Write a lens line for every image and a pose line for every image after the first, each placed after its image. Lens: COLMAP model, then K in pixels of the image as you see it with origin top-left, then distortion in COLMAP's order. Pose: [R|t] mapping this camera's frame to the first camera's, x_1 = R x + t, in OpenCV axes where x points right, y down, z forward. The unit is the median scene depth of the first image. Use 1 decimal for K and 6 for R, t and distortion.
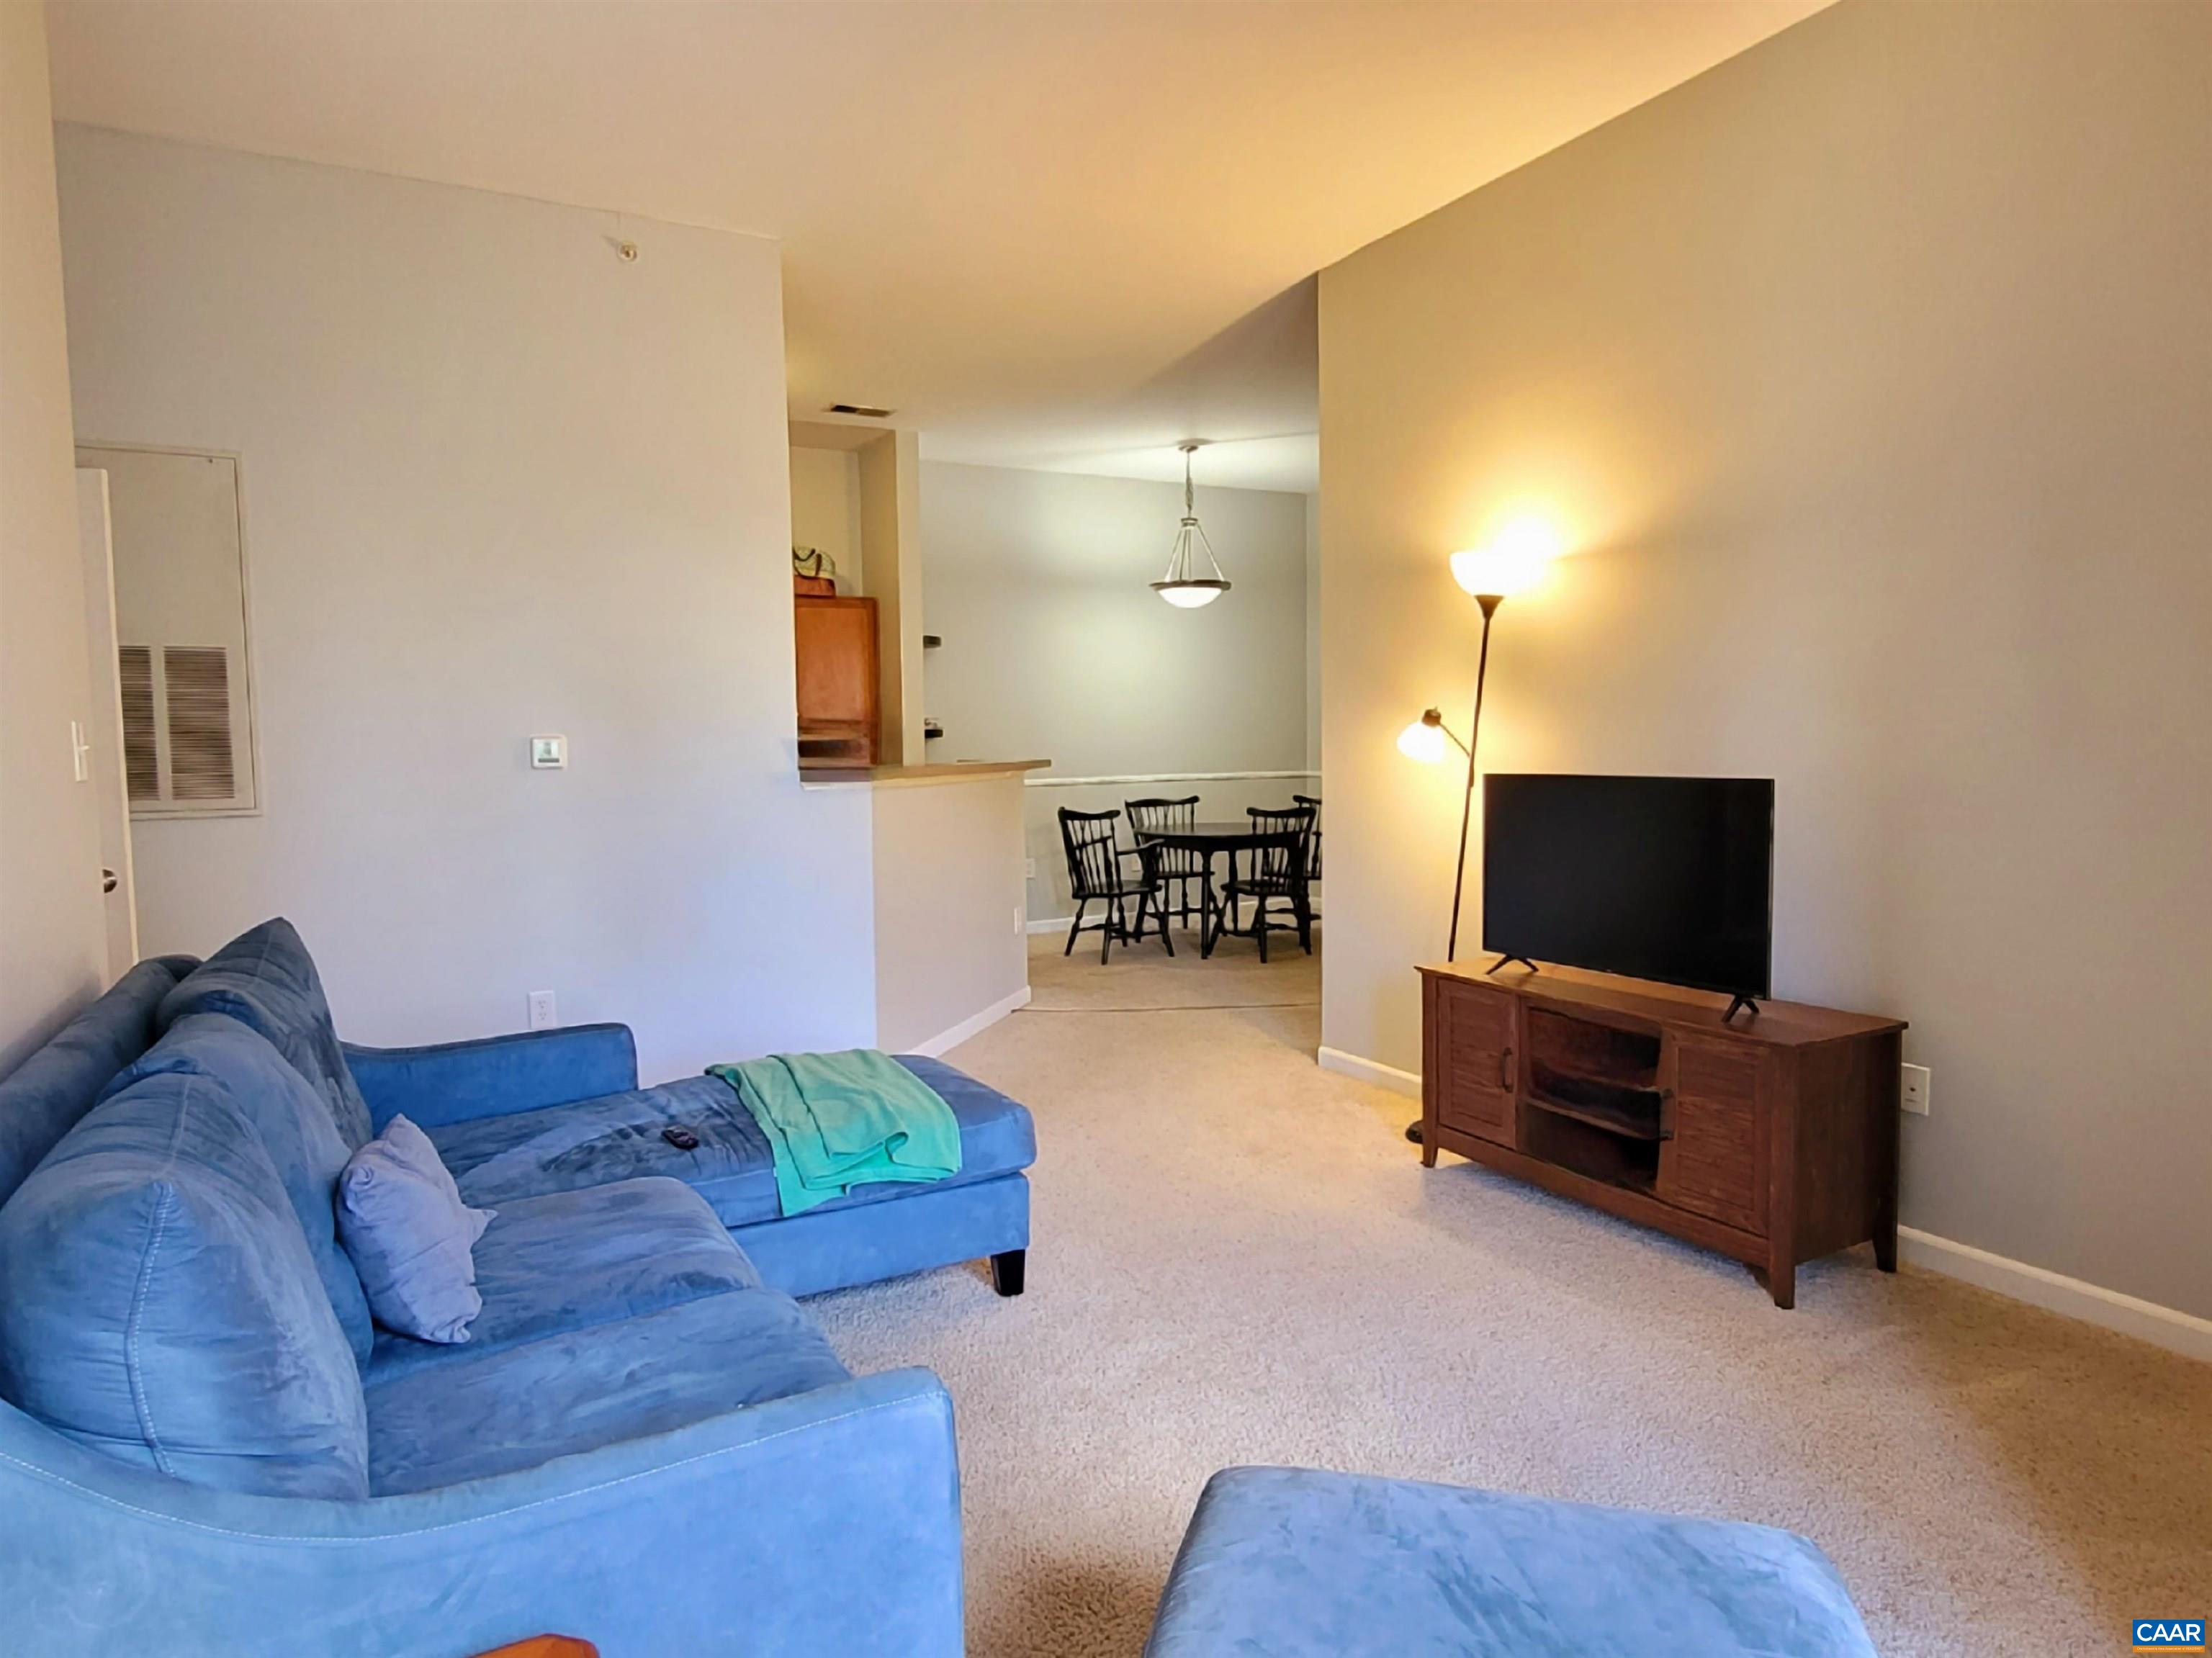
lens RADIAL K [[1286.2, 0, 1103.8], [0, 1286.2, 833.9], [0, 0, 1]] dist [-0.006623, -0.001234]
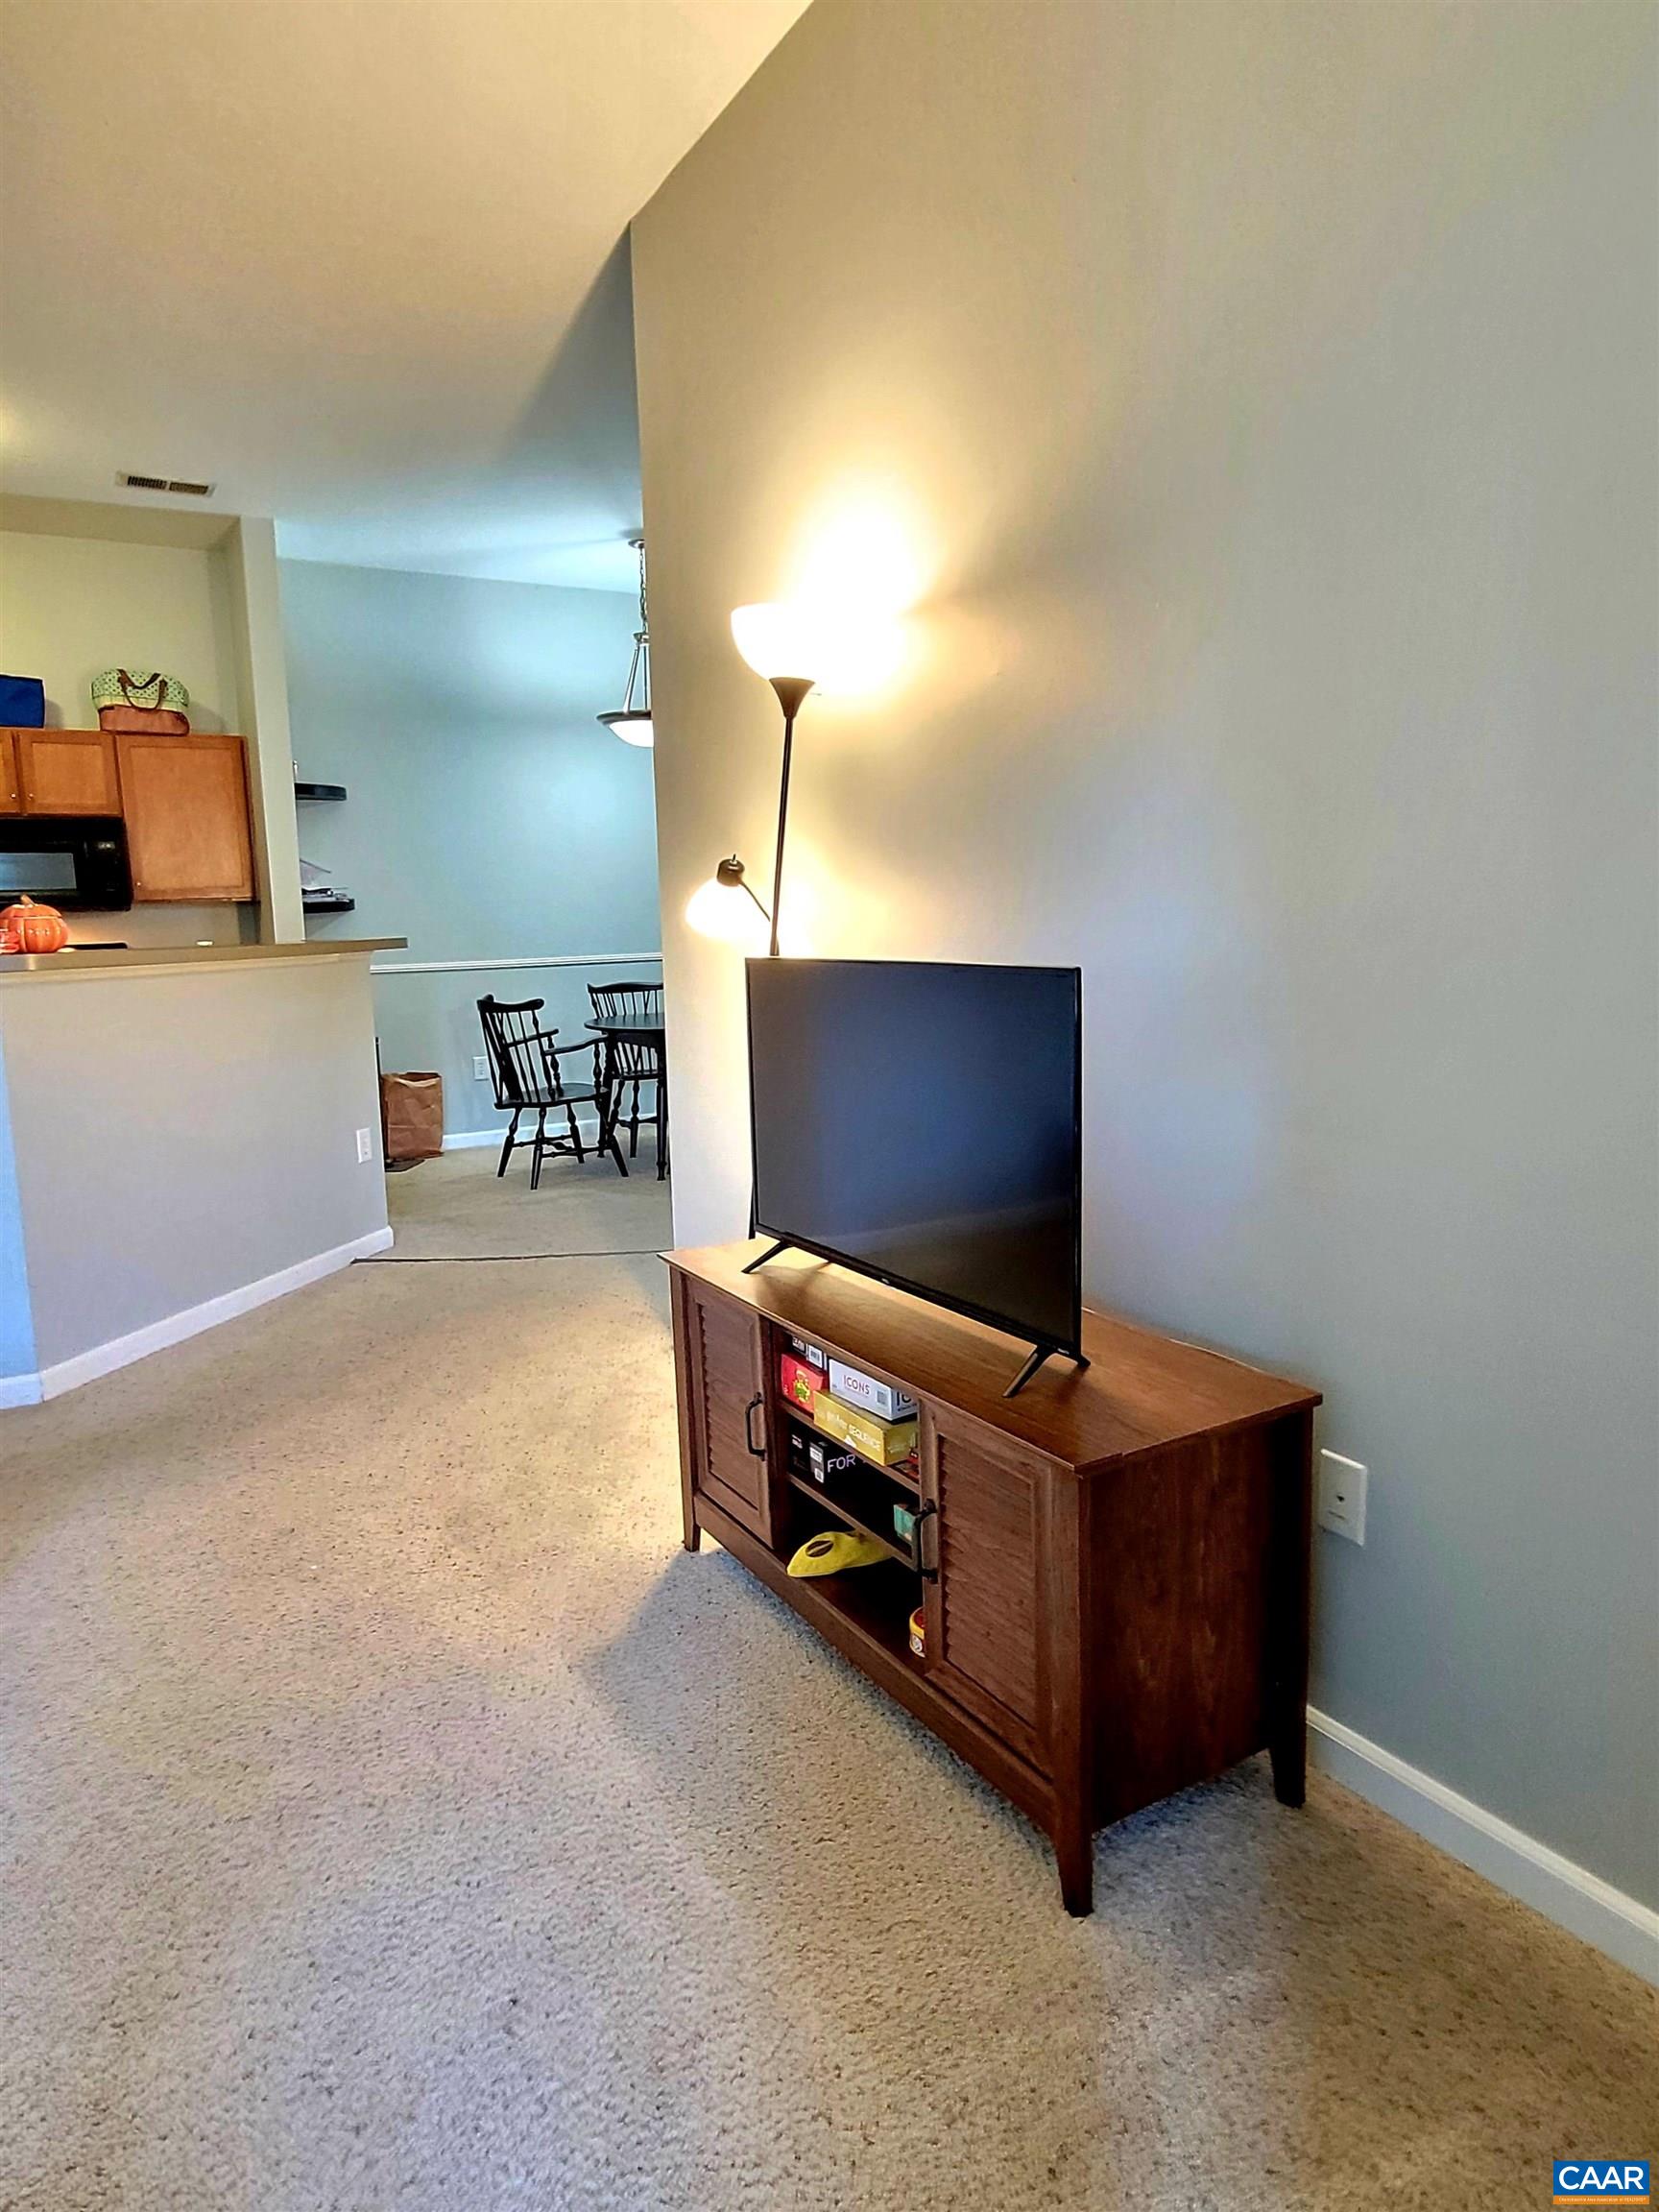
lens RADIAL K [[1286.3, 0, 814.5], [0, 1286.3, 1095.6], [0, 0, 1]] dist [-0.006623, -0.001234]
pose [[0.999817, -0.013684, 0.013354, 0.170192], [0.012731, 0.997533, 0.069040, -0.011793], [-0.014266, -0.068857, 0.997525, 0.190981]]
